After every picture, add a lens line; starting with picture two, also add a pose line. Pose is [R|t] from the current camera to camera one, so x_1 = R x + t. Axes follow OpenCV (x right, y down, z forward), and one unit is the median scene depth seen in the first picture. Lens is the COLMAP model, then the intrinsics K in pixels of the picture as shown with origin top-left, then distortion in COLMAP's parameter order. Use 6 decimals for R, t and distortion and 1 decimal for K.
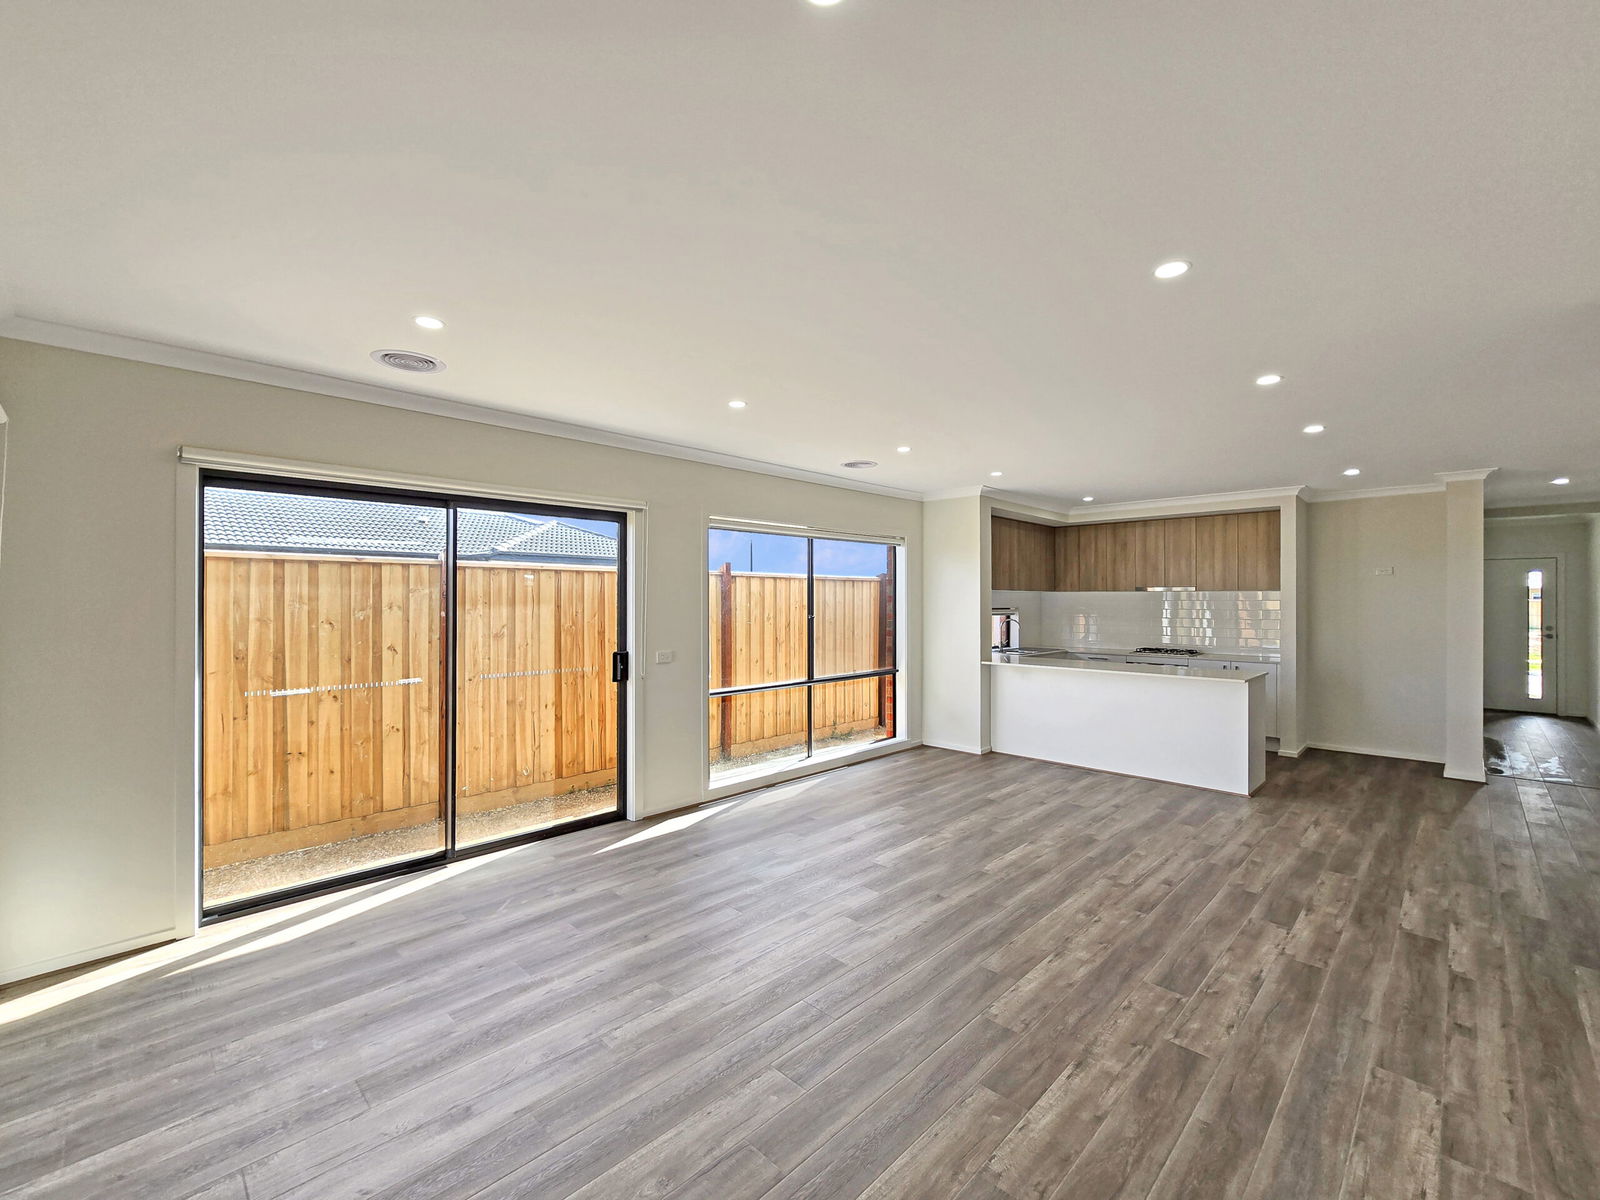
lens RADIAL K [[666.6, 0, 761.5], [0, 666.6, 598.8], [0, 0, 1]] dist [-0.008411, 0.002293]
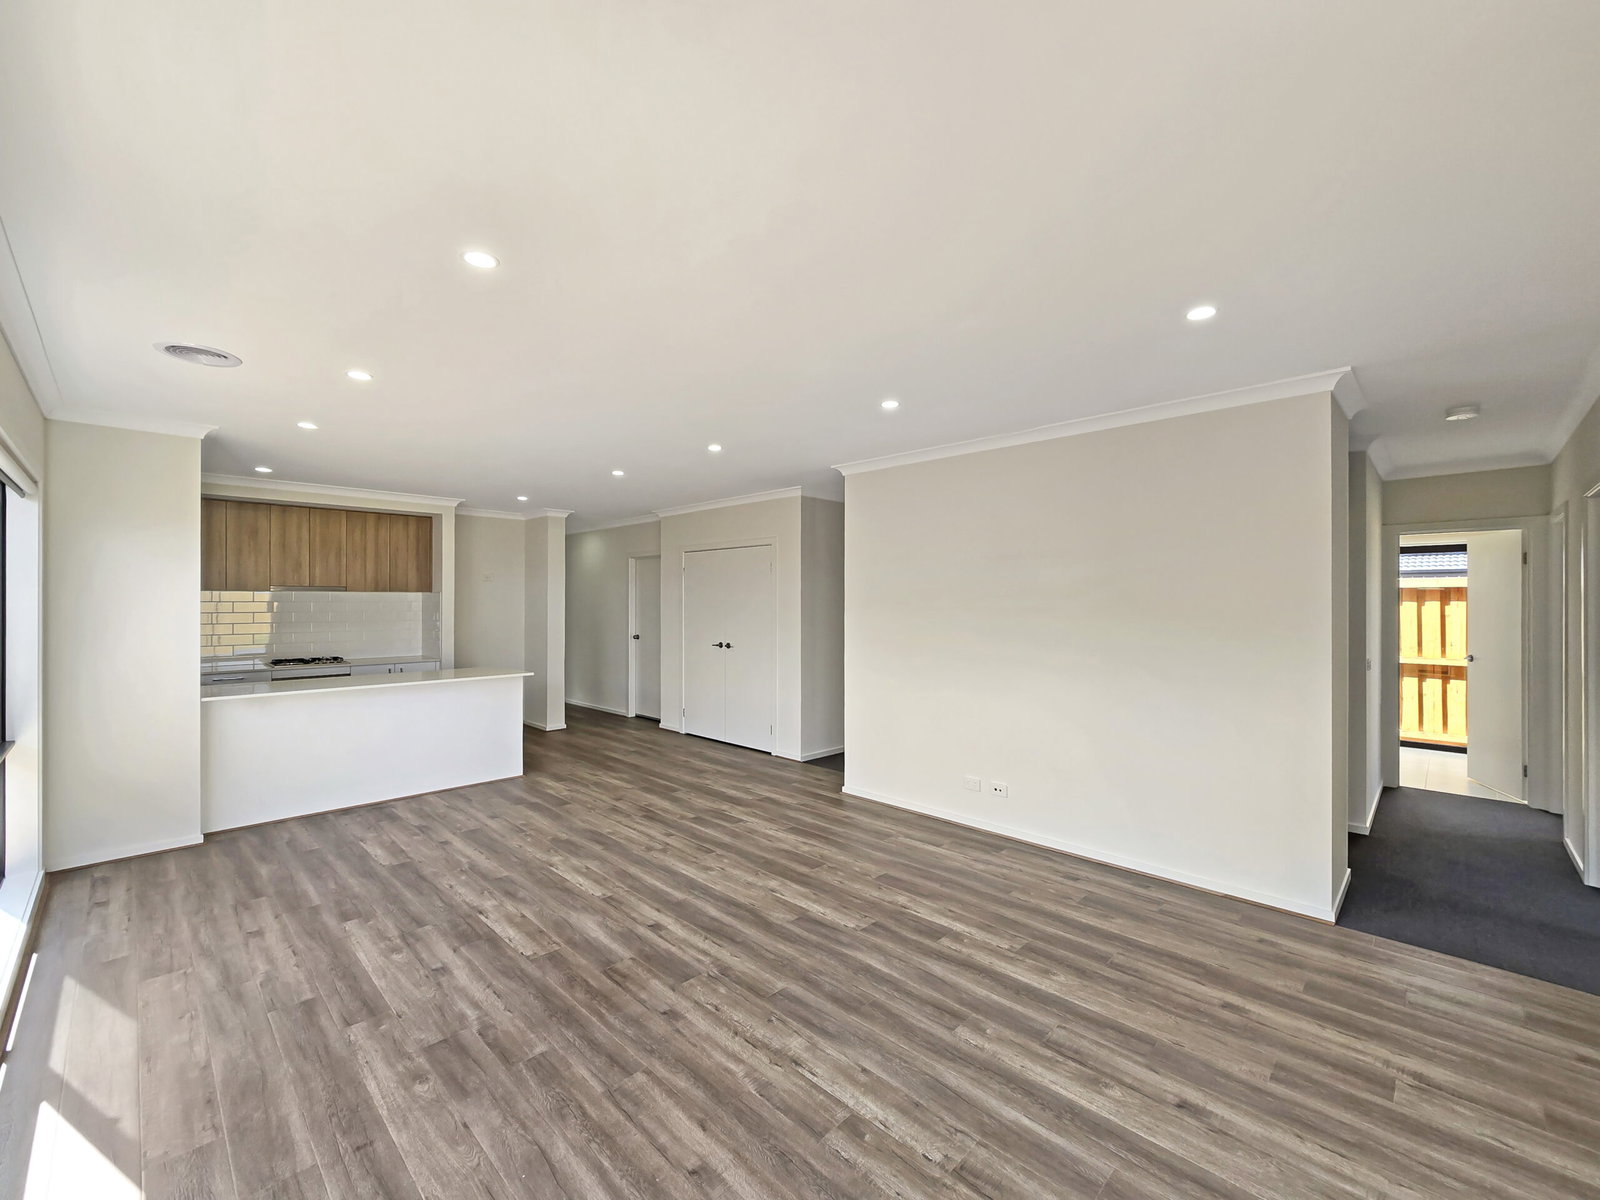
lens RADIAL K [[666.6, 0, 836.0], [0, 666.6, 602.9], [0, 0, 1]] dist [-0.008411, 0.002293]
pose [[-0.073210, 0.002337, 0.997314, -0.550604], [-0.008036, 0.999963, -0.002933, -0.003891], [-0.997284, -0.008229, -0.073189, 0.658700]]
